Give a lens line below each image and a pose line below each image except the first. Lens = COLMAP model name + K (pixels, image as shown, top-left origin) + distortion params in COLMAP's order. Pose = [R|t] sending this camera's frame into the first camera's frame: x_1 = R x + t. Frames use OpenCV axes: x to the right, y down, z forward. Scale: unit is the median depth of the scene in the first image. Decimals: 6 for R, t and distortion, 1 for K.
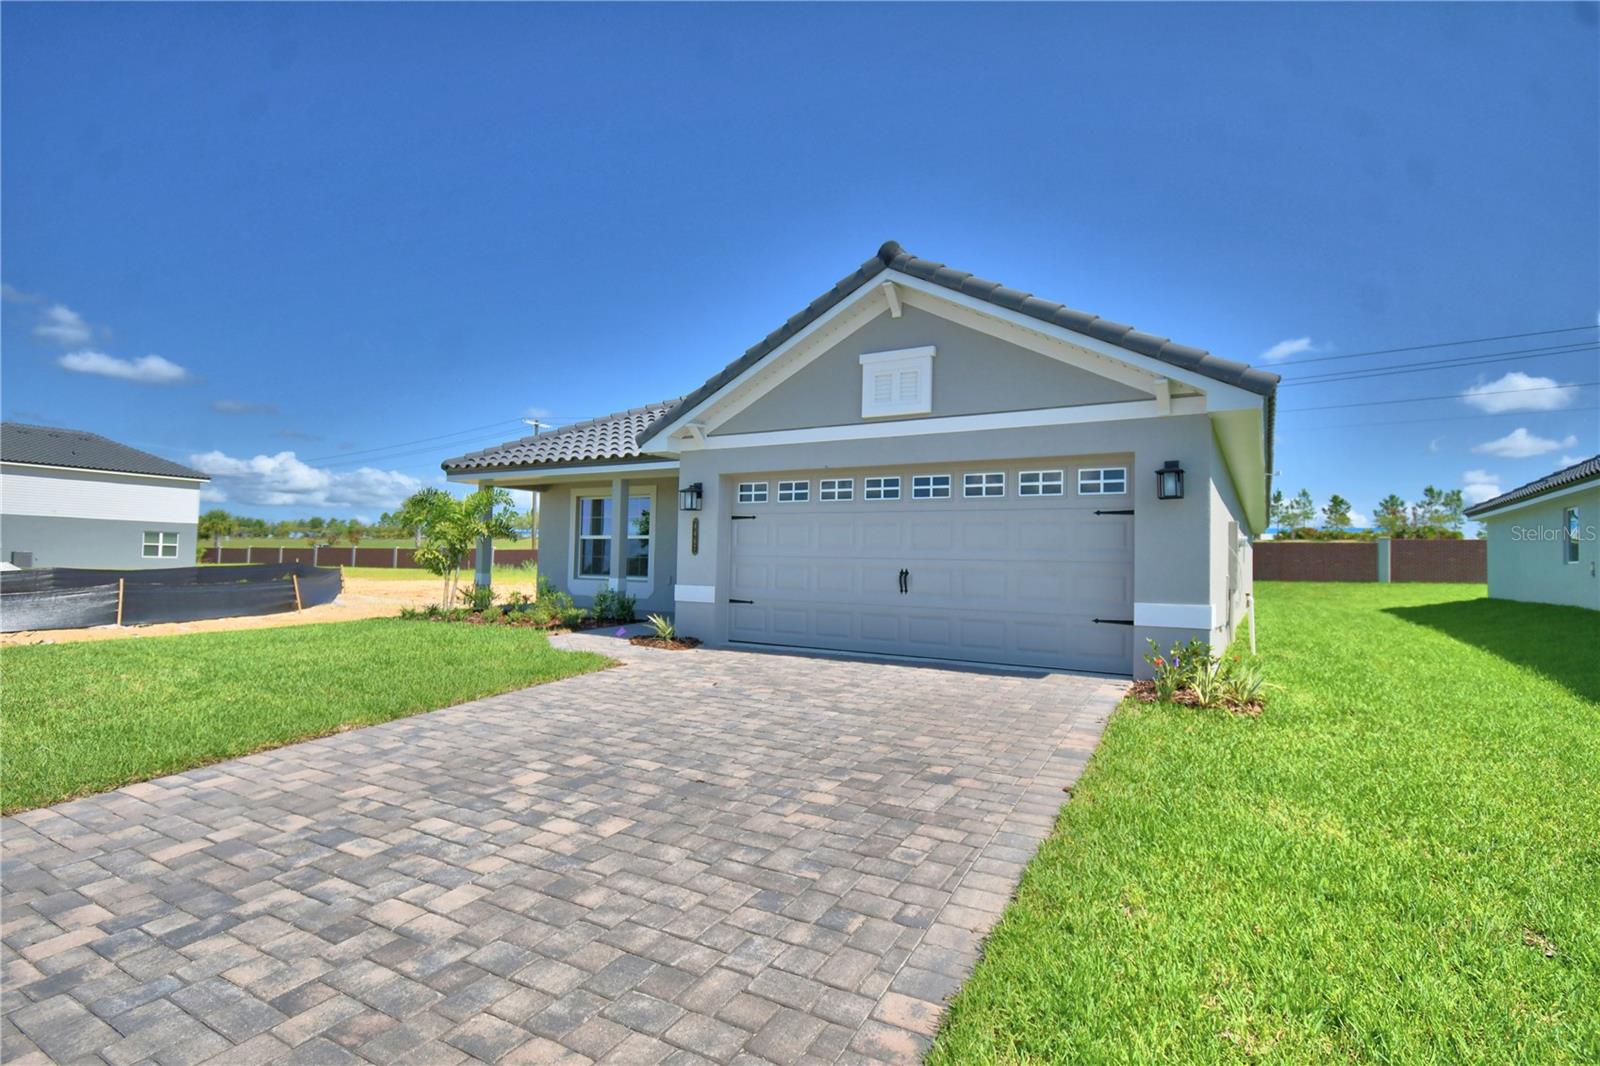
lens RADIAL K [[756.3, 0, 800.0], [0, 756.3, 533.0], [0, 0, 1]] dist [0.000424, 0.000036]
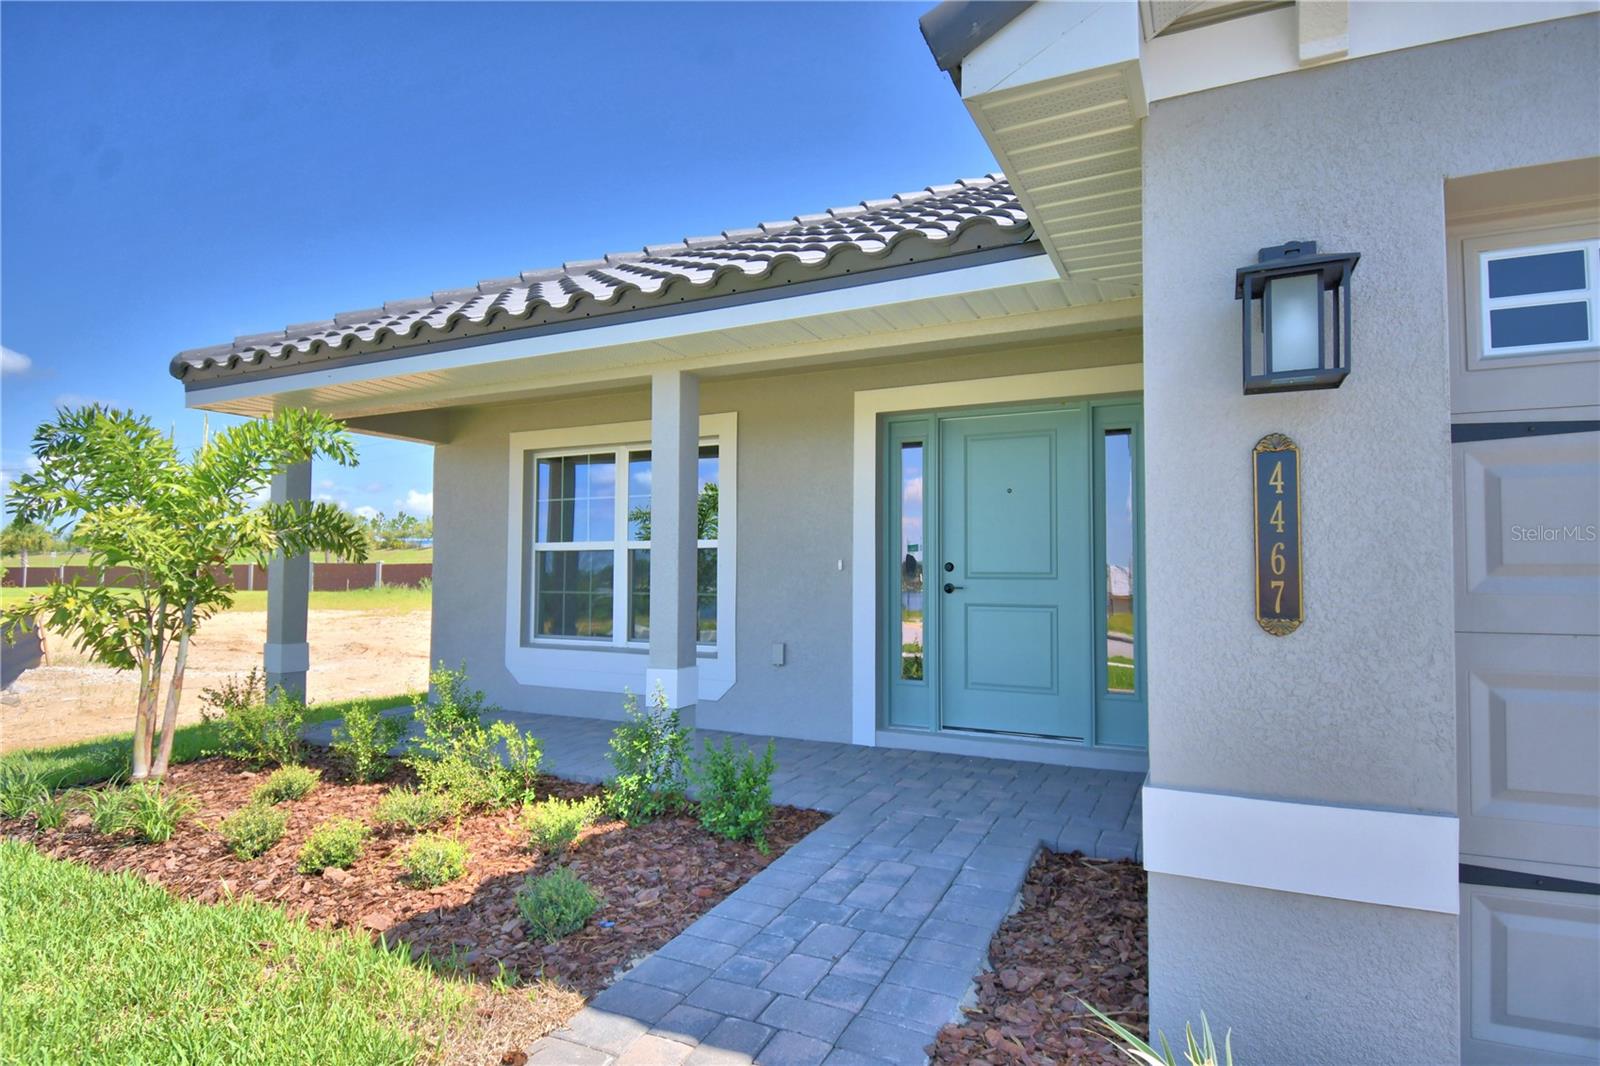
lens RADIAL K [[851.1, 0, 800.6], [0, 851.1, 541.4], [0, 0, 1]] dist [-0.001065, -0.000182]
pose [[0.997729, -0.014460, 0.065790, -0.238986], [0.014180, 0.999888, 0.004716, 0.003354], [-0.065851, -0.003773, 0.997822, 0.711935]]
